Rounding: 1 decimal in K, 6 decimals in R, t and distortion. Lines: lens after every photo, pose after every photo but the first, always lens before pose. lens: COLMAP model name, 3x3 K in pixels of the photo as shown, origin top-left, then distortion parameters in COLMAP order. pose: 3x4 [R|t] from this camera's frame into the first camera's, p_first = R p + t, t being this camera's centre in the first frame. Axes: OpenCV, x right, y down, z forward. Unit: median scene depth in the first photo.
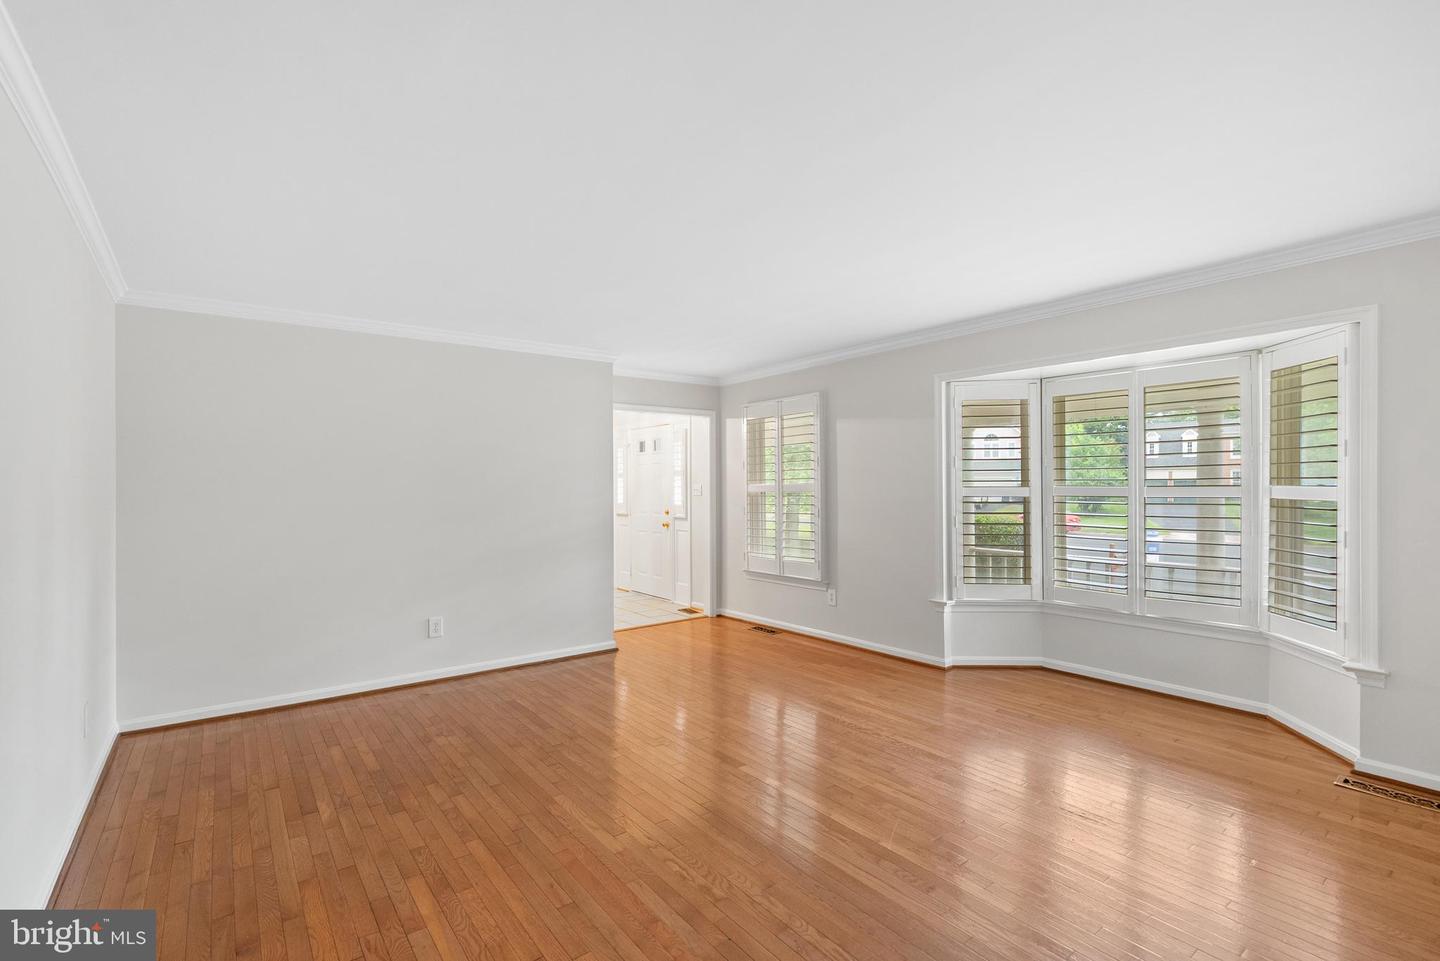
lens RADIAL K [[664.2, 0, 719.3], [0, 664.2, 487.0], [0, 0, 1]] dist [-0.001535, 0.002469]
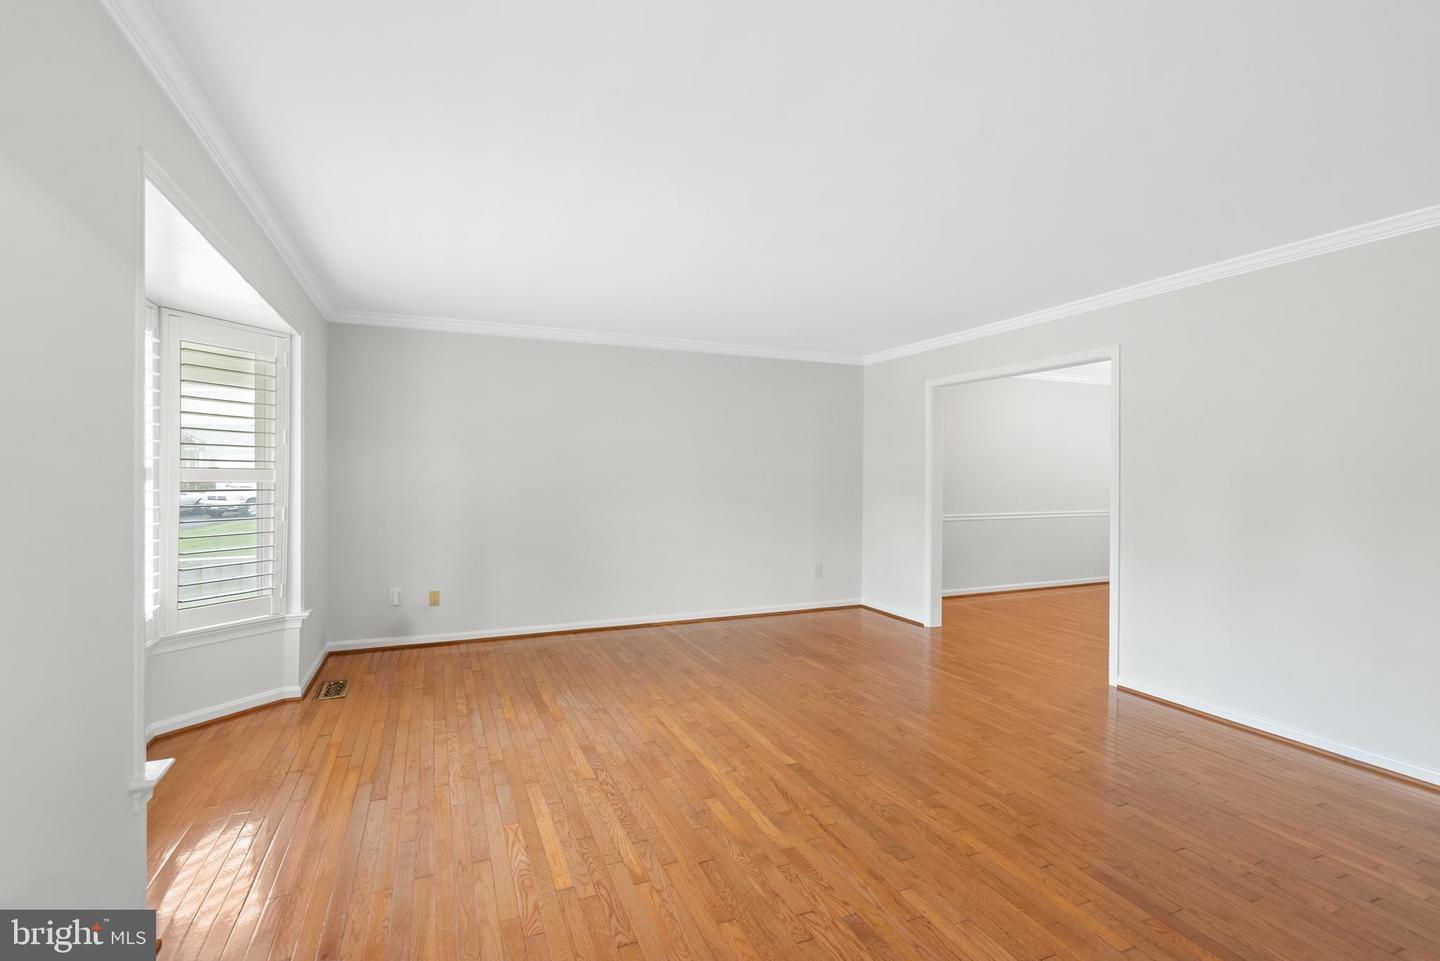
lens RADIAL K [[664.2, 0, 723.1], [0, 664.2, 478.6], [0, 0, 1]] dist [-0.001535, 0.002469]
pose [[-0.971470, -0.005586, 0.237097, -0.078205], [-0.003717, 0.999958, 0.008330, 0.006994], [-0.237134, 0.007211, -0.971450, 1.638730]]
